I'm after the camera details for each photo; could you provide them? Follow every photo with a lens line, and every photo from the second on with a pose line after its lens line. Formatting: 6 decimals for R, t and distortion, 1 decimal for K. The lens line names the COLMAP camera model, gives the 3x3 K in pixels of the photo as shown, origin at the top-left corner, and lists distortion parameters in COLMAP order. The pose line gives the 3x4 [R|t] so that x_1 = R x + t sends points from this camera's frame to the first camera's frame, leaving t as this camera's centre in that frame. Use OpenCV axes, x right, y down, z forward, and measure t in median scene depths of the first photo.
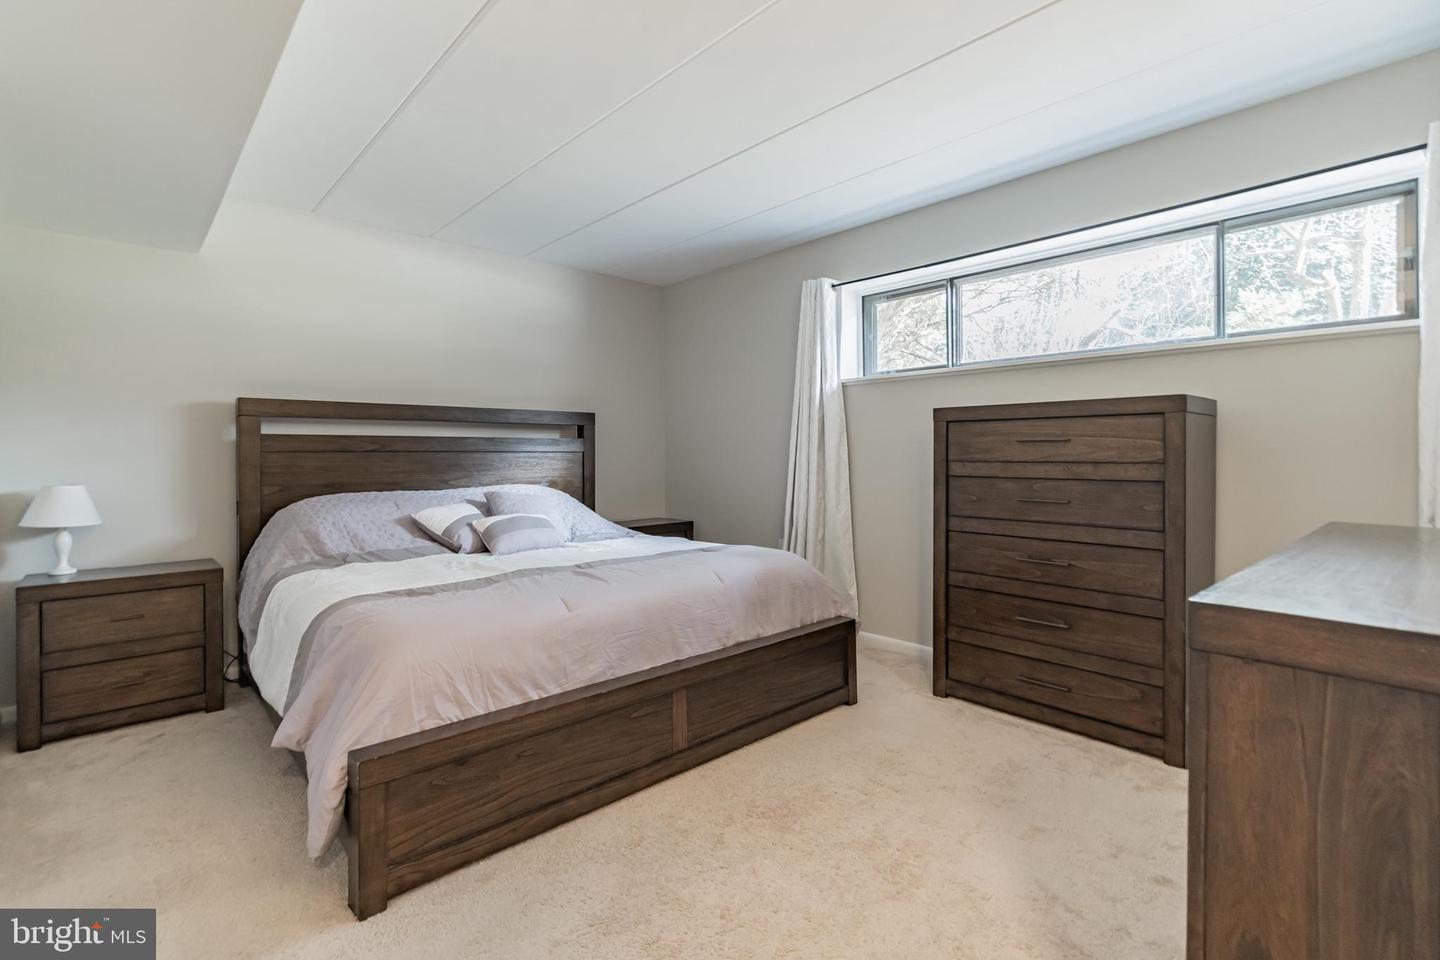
lens RADIAL K [[645.5, 0, 713.4], [0, 645.5, 459.6], [0, 0, 1]] dist [-0.001556, -0.000396]
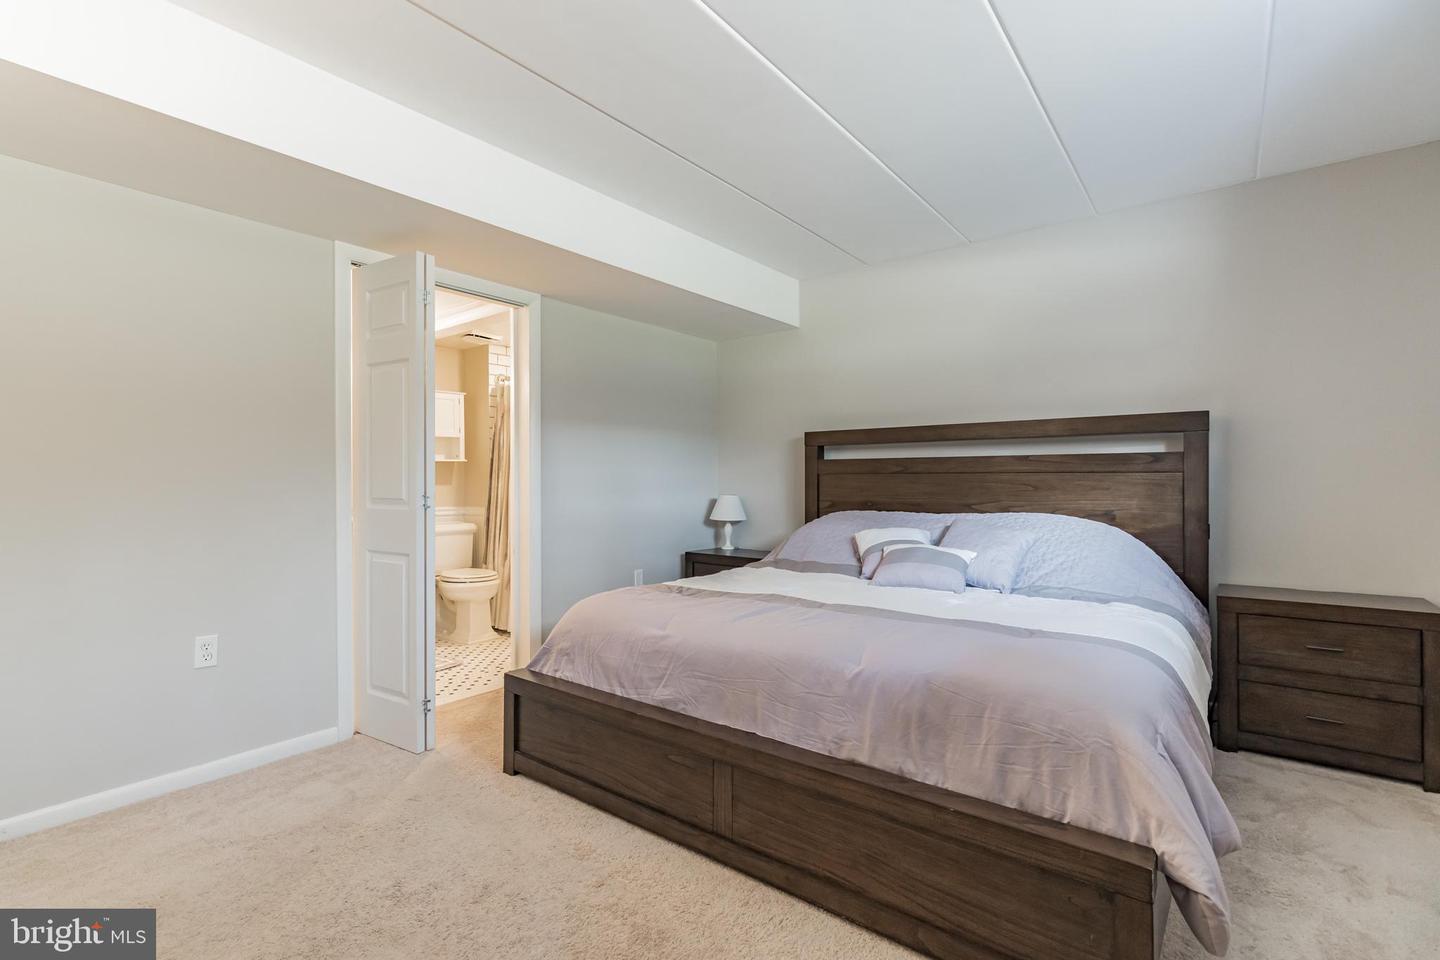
lens RADIAL K [[669.5, 0, 720.0], [0, 669.5, 480.0], [0, 0, 1]] dist [-0.000341, -0.000080]
pose [[0.171268, 0.008515, -0.985188, 0.659832], [-0.003491, 0.999962, 0.008036, -0.012653], [0.985218, 0.002063, 0.171291, 0.702491]]
